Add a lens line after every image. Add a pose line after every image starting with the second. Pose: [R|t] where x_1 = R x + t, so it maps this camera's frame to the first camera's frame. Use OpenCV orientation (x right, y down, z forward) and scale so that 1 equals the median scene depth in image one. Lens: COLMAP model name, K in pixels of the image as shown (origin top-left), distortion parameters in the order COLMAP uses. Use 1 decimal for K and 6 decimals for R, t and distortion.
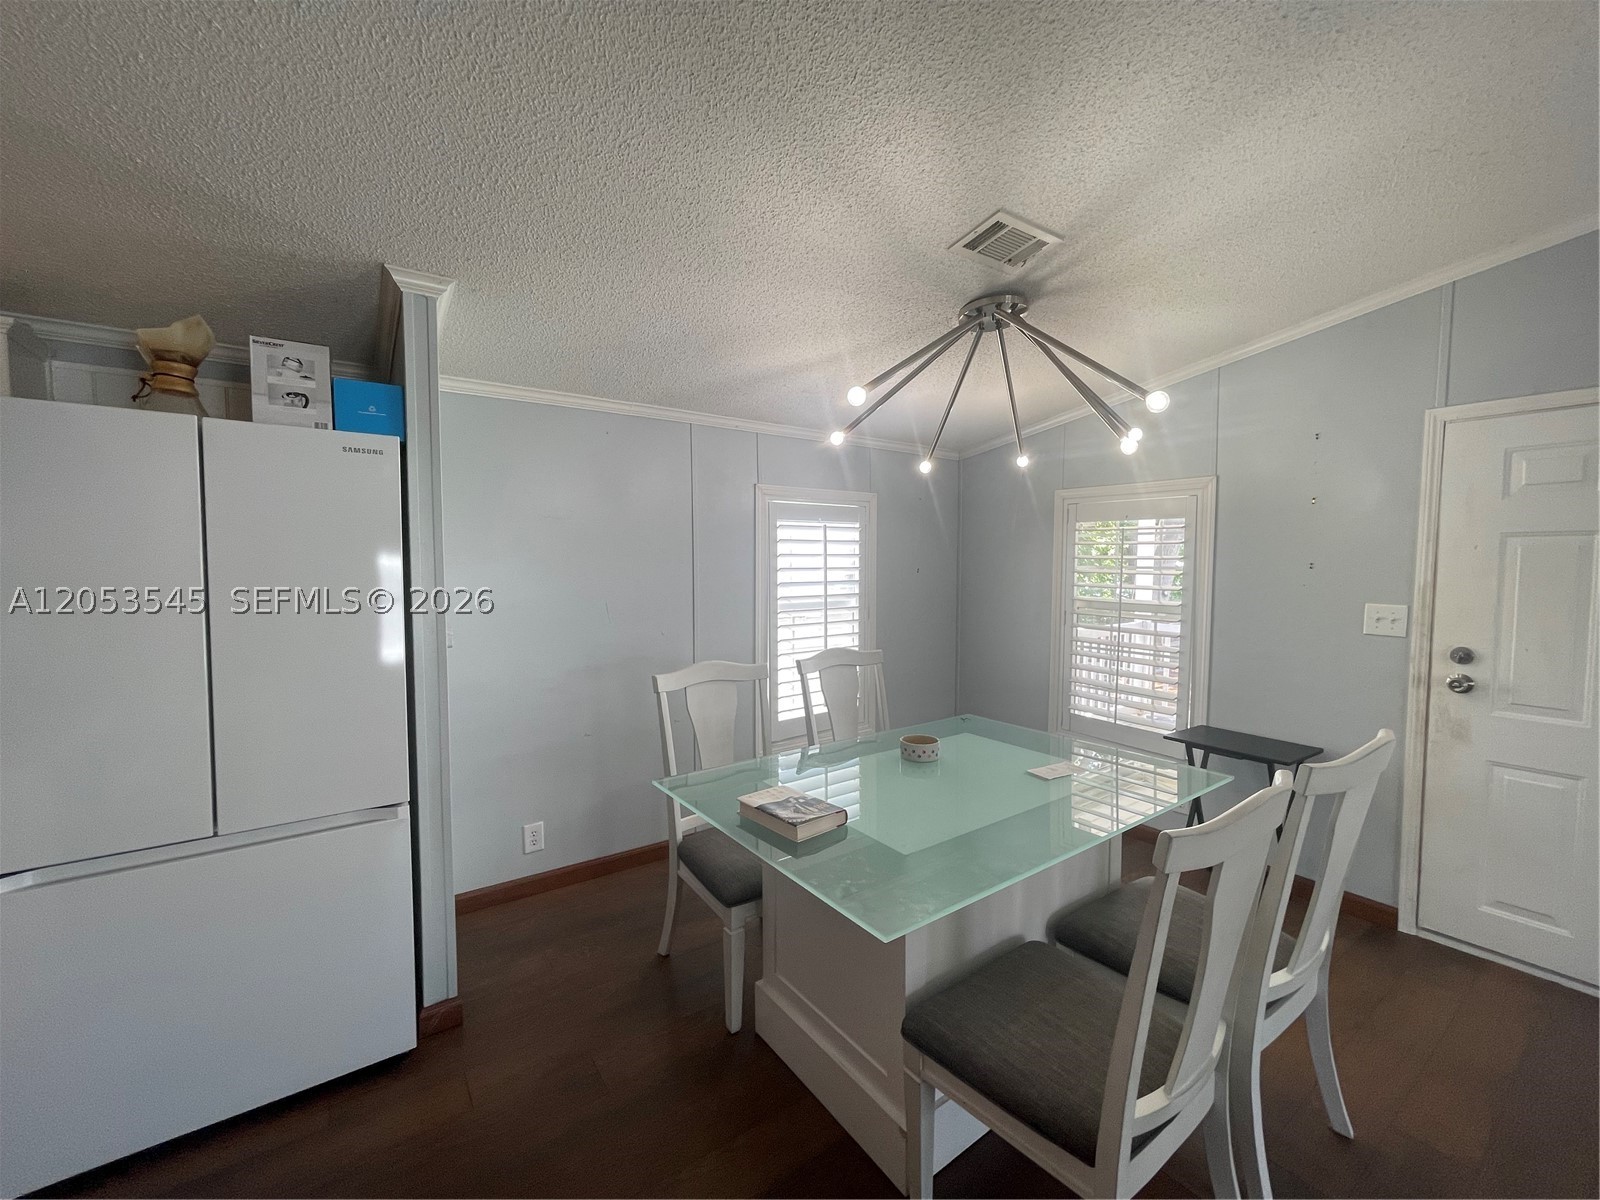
lens RADIAL K [[653.3, 0, 825.8], [0, 653.3, 601.7], [0, 0, 1]] dist [0.002305, 0.002217]
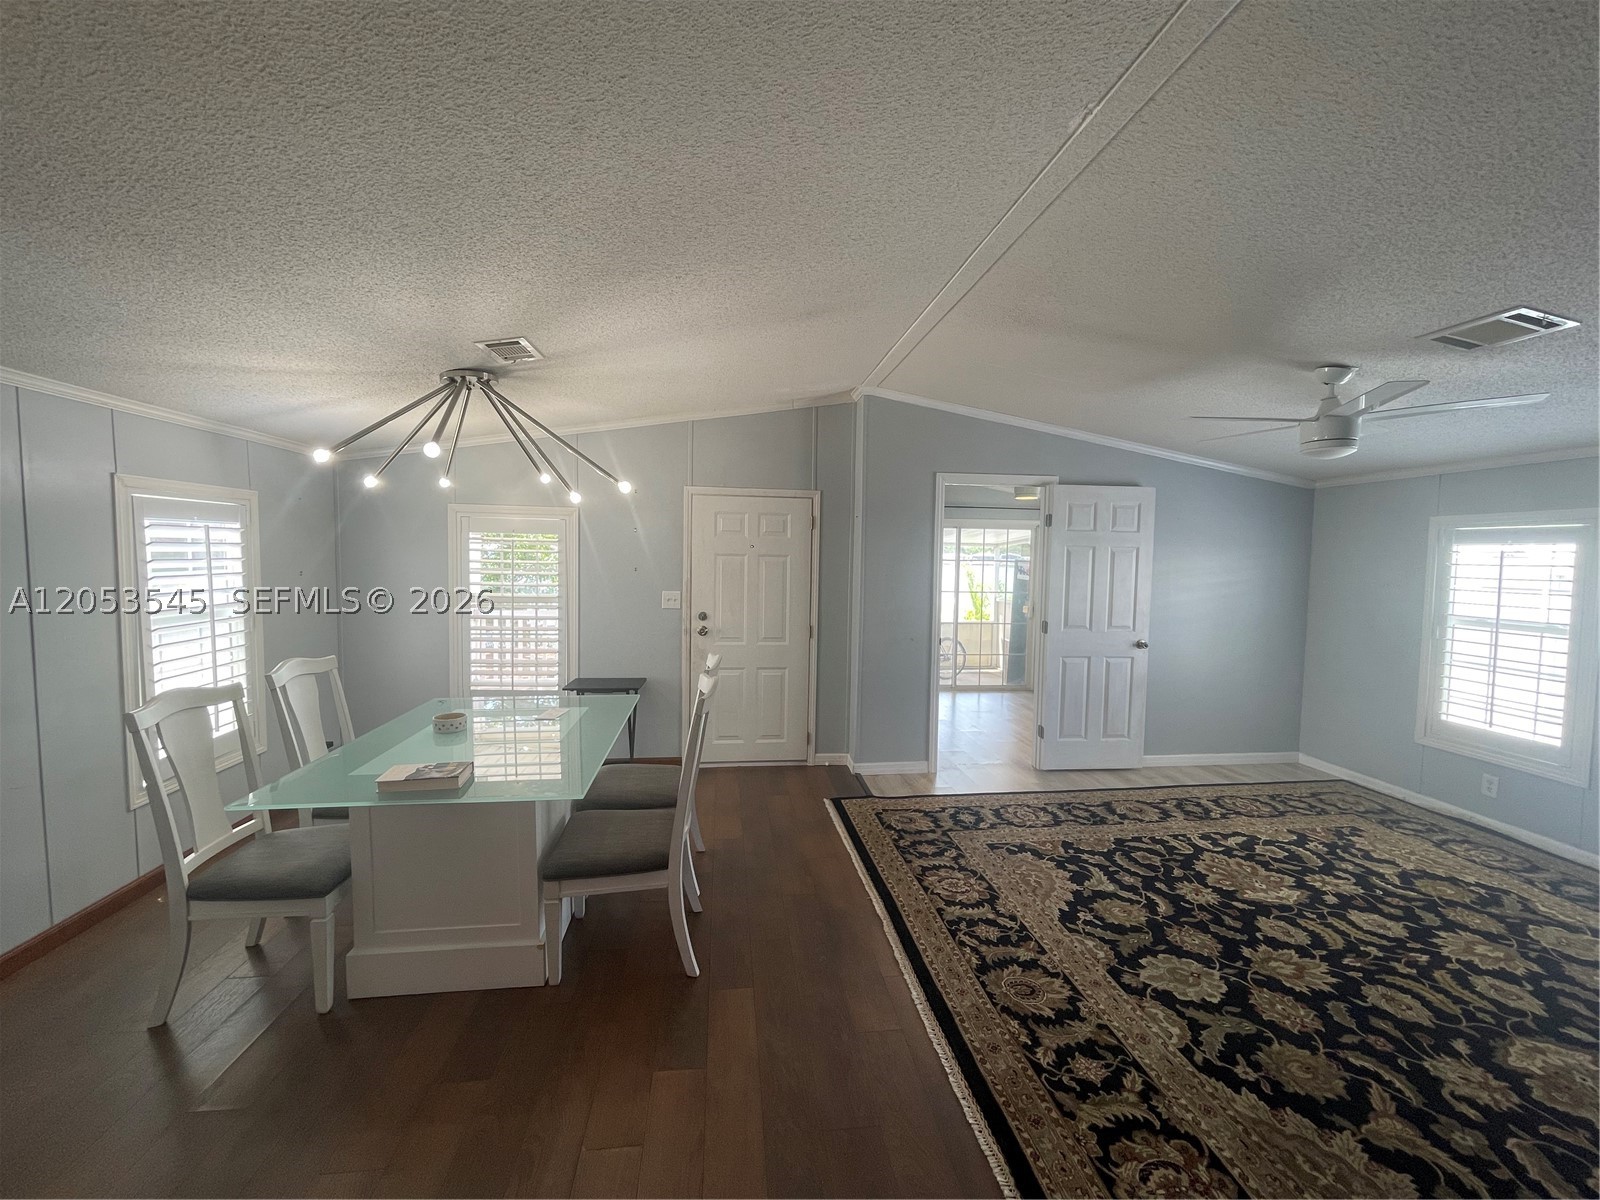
lens RADIAL K [[653.3, 0, 793.1], [0, 653.3, 598.4], [0, 0, 1]] dist [0.002305, 0.002217]
pose [[0.497775, -0.052911, 0.865691, -0.746466], [0.035056, 0.998549, 0.040874, -0.053008], [-0.866597, 0.010001, 0.498908, -0.255663]]
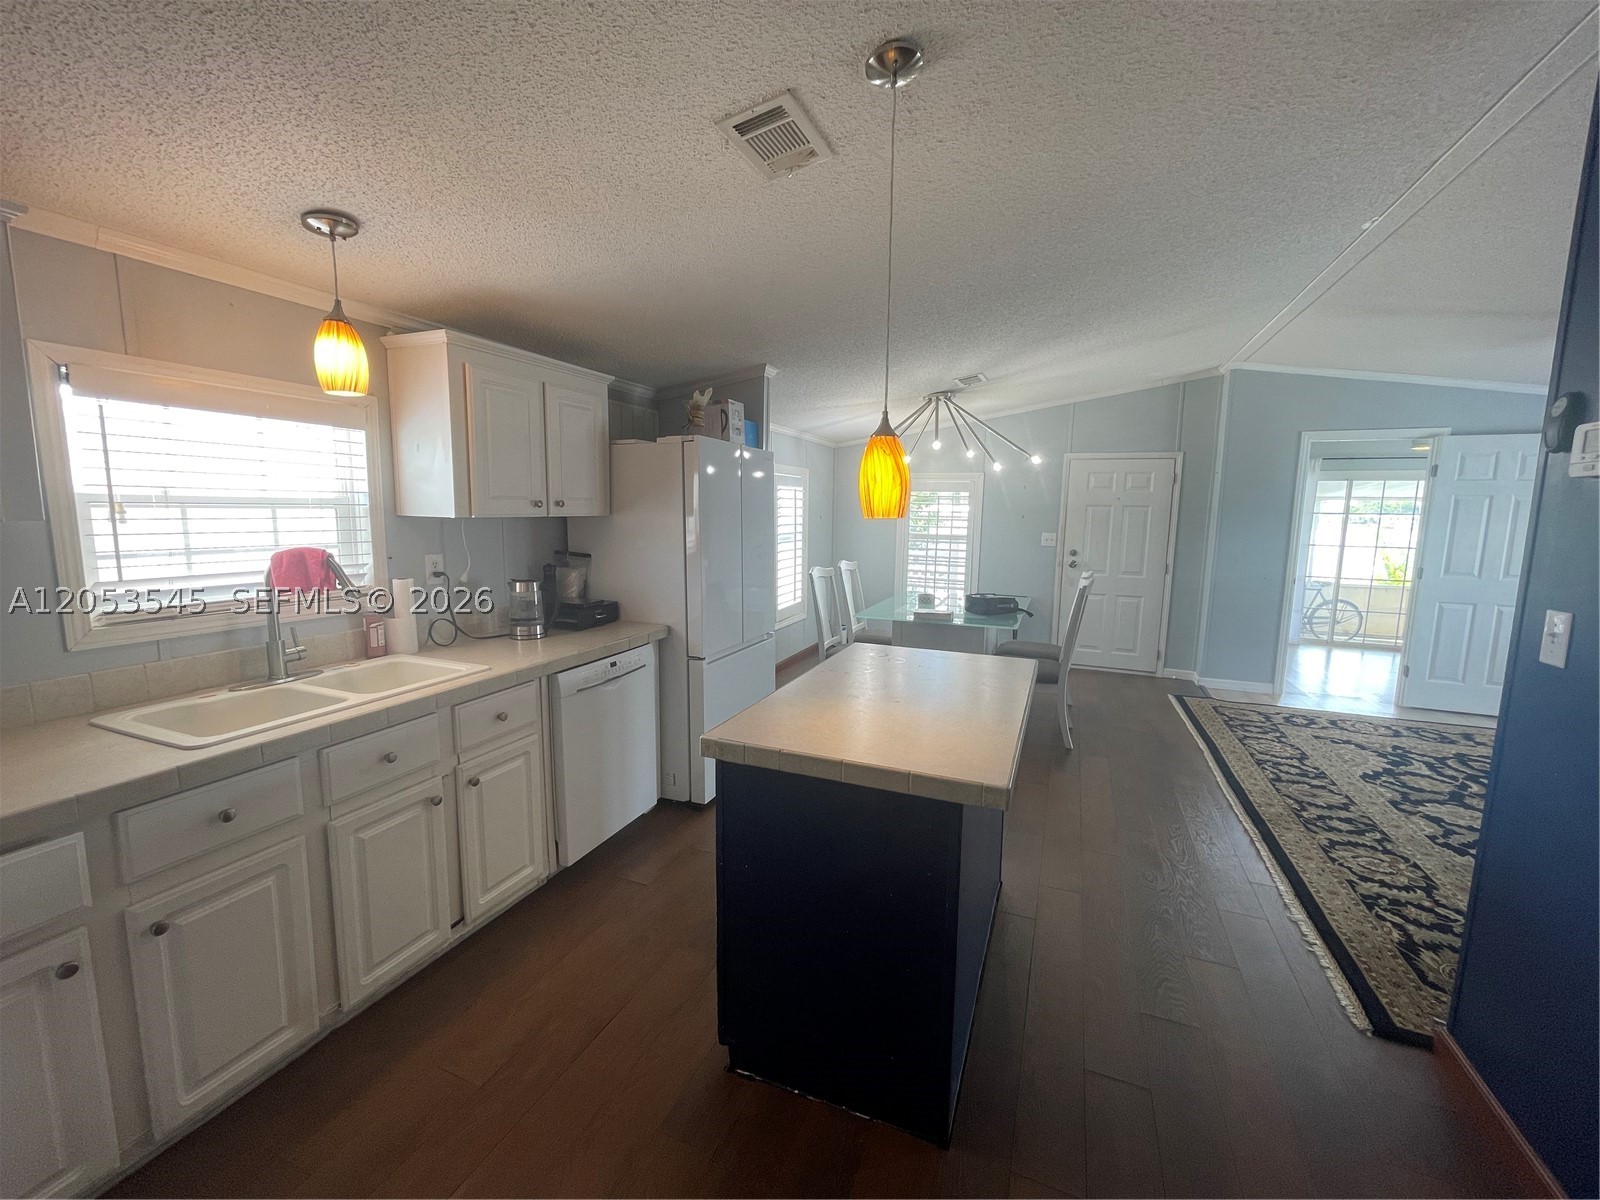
lens RADIAL K [[653.3, 0, 810.6], [0, 653.3, 598.7], [0, 0, 1]] dist [0.002305, 0.002217]
pose [[0.846169, -0.060402, 0.529480, -1.647949], [0.017044, 0.996115, 0.086395, 0.030301], [-0.532642, -0.064080, 0.843911, -0.803817]]
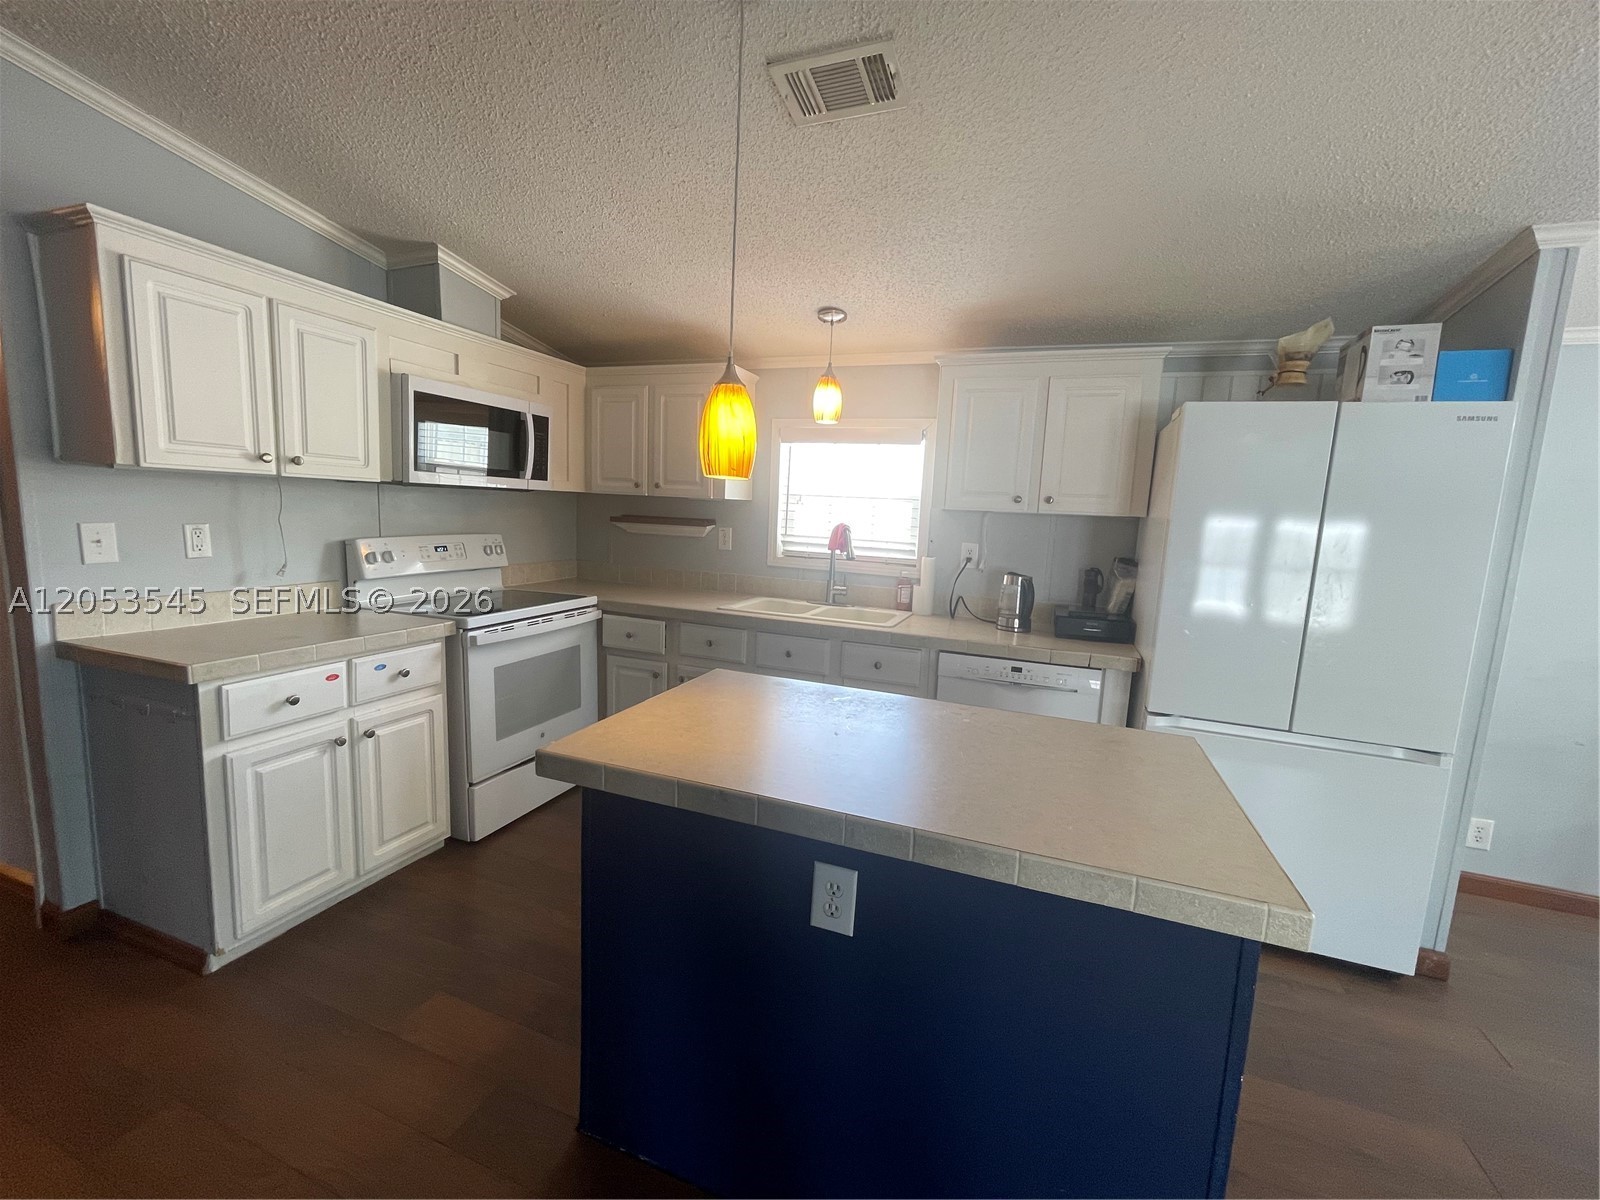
lens RADIAL K [[653.3, 0, 791.4], [0, 653.3, 597.2], [0, 0, 1]] dist [0.002305, 0.002217]
pose [[0.544926, 0.144515, -0.825937, -0.381376], [-0.098536, 0.989247, 0.108078, 0.045232], [0.832674, 0.022490, 0.553306, -0.472070]]
